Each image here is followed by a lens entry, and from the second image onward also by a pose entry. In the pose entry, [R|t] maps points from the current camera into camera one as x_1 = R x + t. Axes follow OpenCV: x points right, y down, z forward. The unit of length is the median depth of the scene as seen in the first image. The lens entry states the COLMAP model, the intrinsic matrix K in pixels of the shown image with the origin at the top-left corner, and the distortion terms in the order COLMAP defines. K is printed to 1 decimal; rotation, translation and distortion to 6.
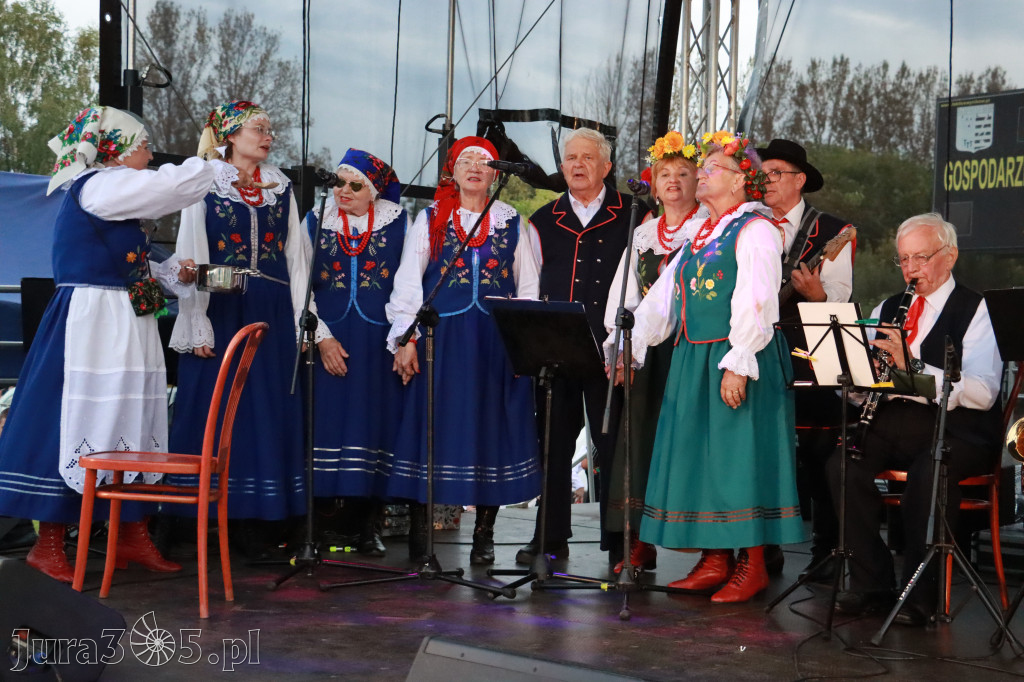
lens RADIAL K [[1701.0, 0, 510.9], [0, 1701.0, 367.3], [0, 0, 1]] dist [0.137676, 0.184894]
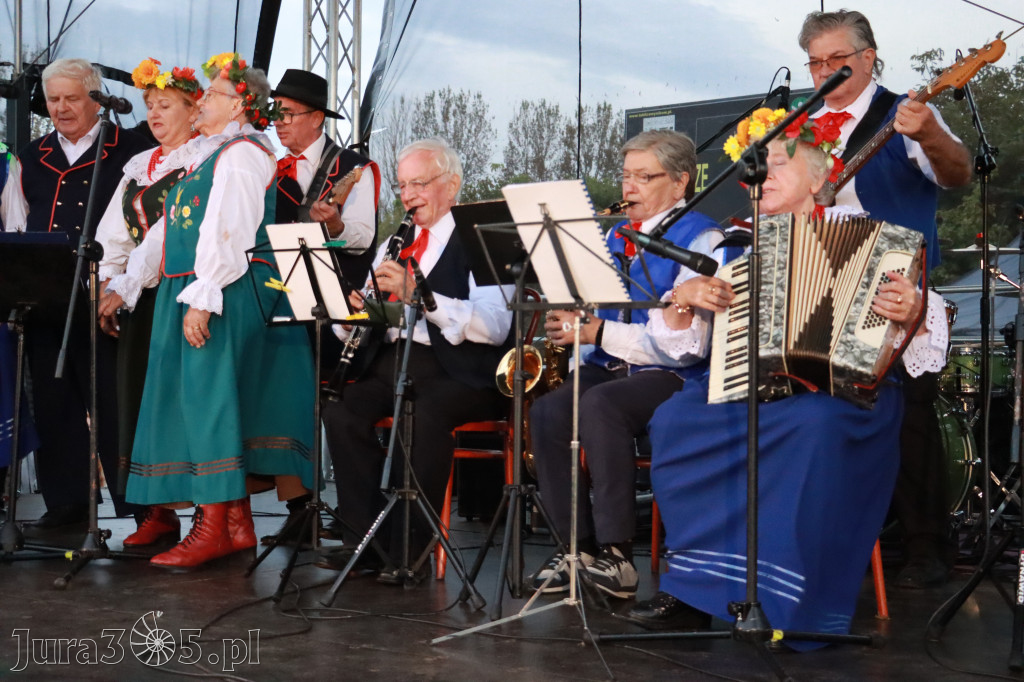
lens RADIAL K [[1574.8, 0, 512.7], [0, 1574.8, 360.1], [0, 0, 1]] dist [0.062012, 0.456692]
pose [[0.992604, -0.005178, 0.121290, 0.125742], [0.007577, 0.999784, -0.019333, 0.031553], [-0.121164, 0.020109, 0.992429, 0.109686]]
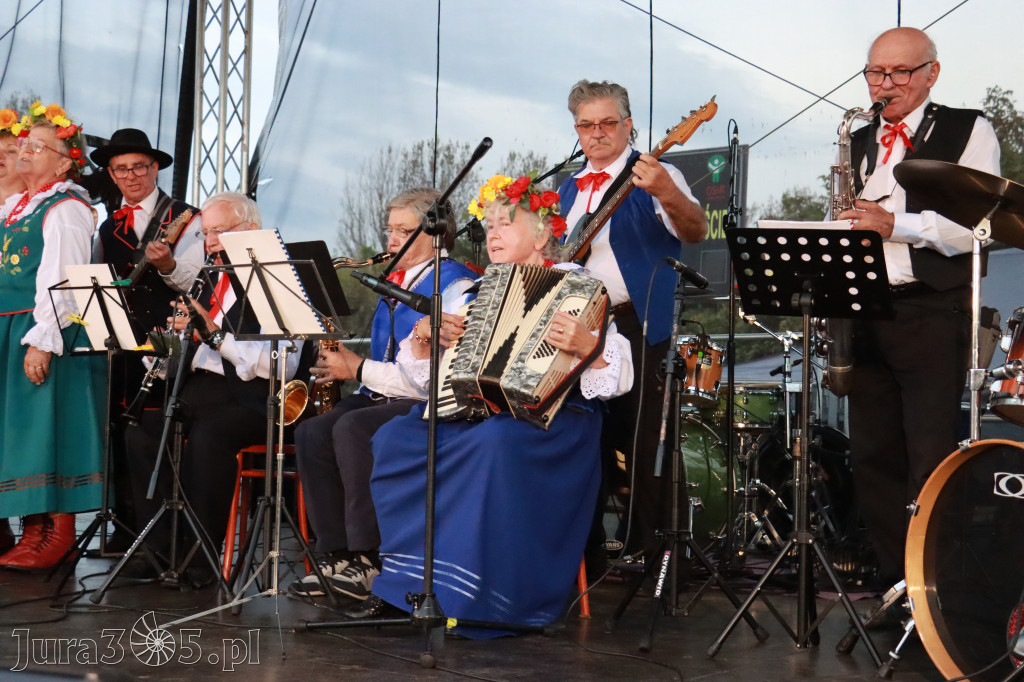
lens RADIAL K [[1574.8, 0, 512.7], [0, 1574.8, 360.1], [0, 0, 1]] dist [0.062012, 0.456692]
pose [[0.992167, 0.011196, 0.124416, 0.201411], [-0.004918, 0.998704, -0.050647, 0.040503], [-0.124822, 0.049639, 0.990937, 0.032709]]
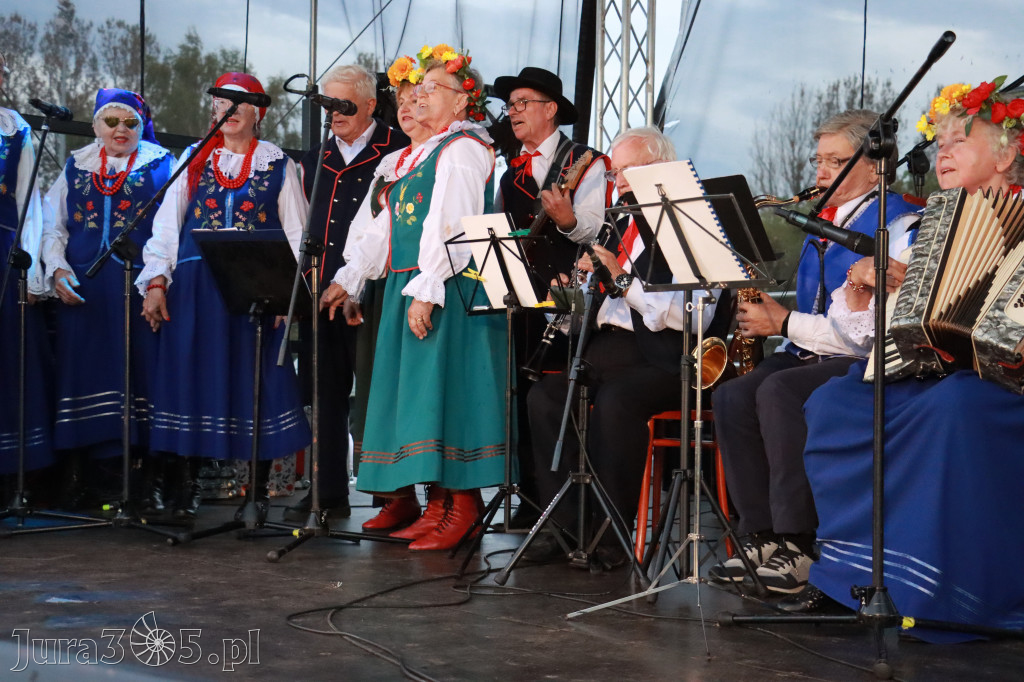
lens RADIAL K [[1650.5, 0, 512.9], [0, 1650.5, 362.1], [0, 0, 1]] dist [0.121463, 0.182337]
pose [[0.991893, -0.006496, -0.126907, 0.198292], [0.003271, 0.999667, -0.025605, 0.040468], [0.127031, 0.024983, 0.991584, 0.079843]]
